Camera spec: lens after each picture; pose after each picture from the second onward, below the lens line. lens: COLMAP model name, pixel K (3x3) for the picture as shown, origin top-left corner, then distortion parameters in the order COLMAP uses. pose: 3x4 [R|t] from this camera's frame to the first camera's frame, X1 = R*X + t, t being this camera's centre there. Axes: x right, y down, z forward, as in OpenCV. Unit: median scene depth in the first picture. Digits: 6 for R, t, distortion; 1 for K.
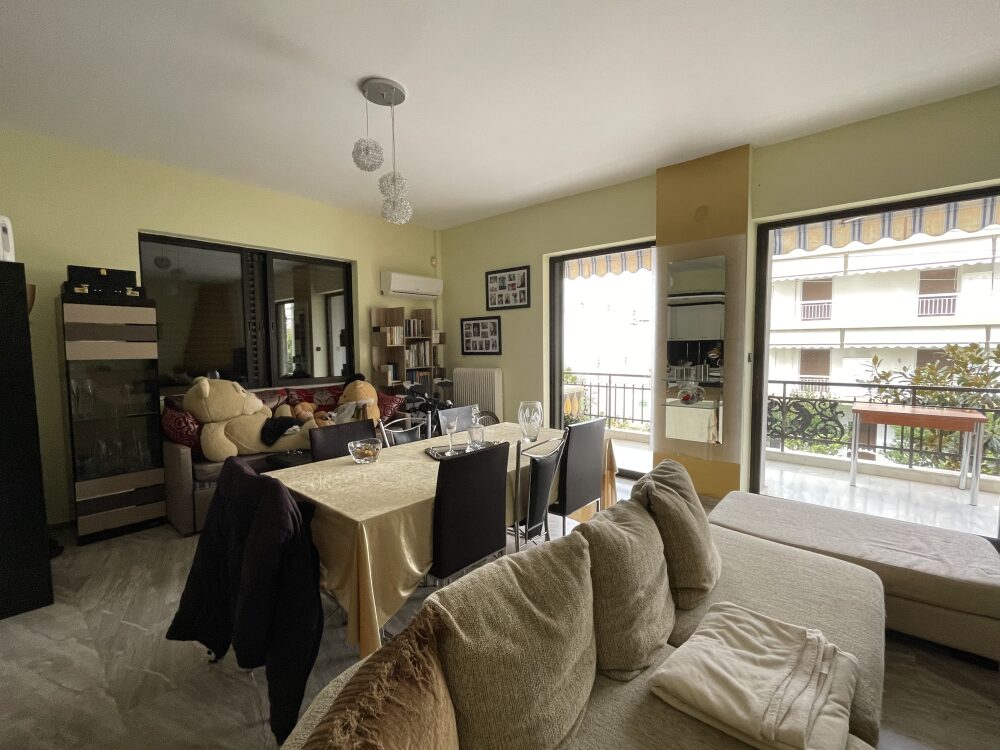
lens RADIAL K [[443.1, 0, 499.5], [0, 443.1, 375.1], [0, 0, 1]] dist [-0.000247, -0.000006]
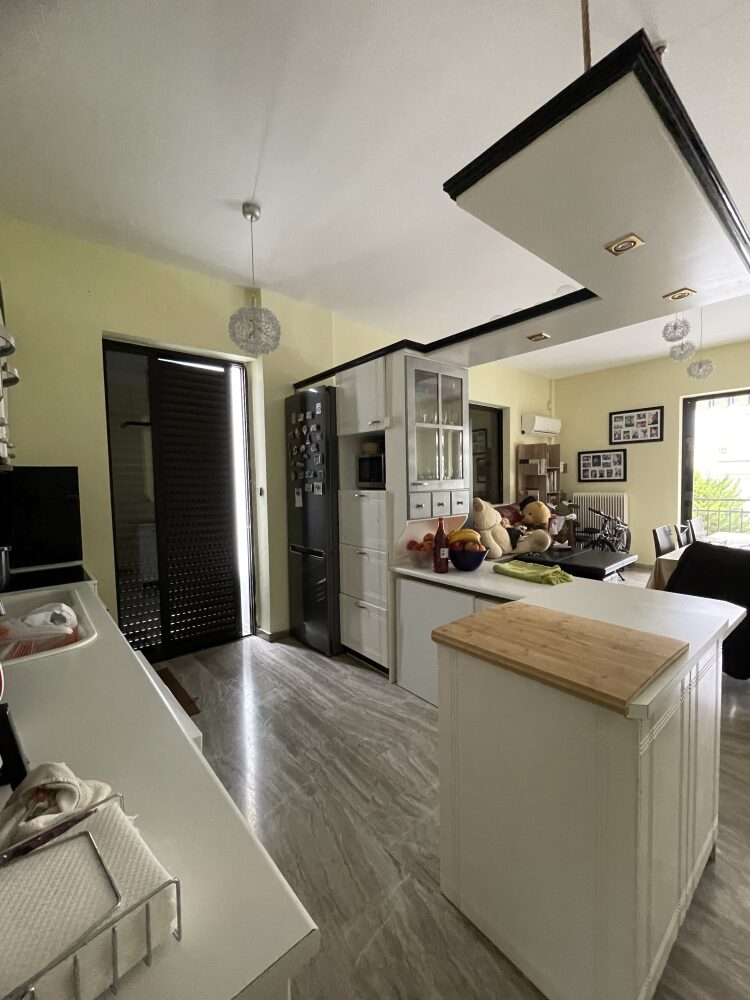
lens RADIAL K [[406.4, 0, 375.1], [0, 406.4, 498.5], [0, 0, 1]] dist [-0.001077, -0.000049]
pose [[0.989420, -0.003694, -0.145034, -0.510568], [0.000668, 0.999781, -0.020907, 0.023148], [0.145079, 0.020589, 0.989206, -0.180146]]
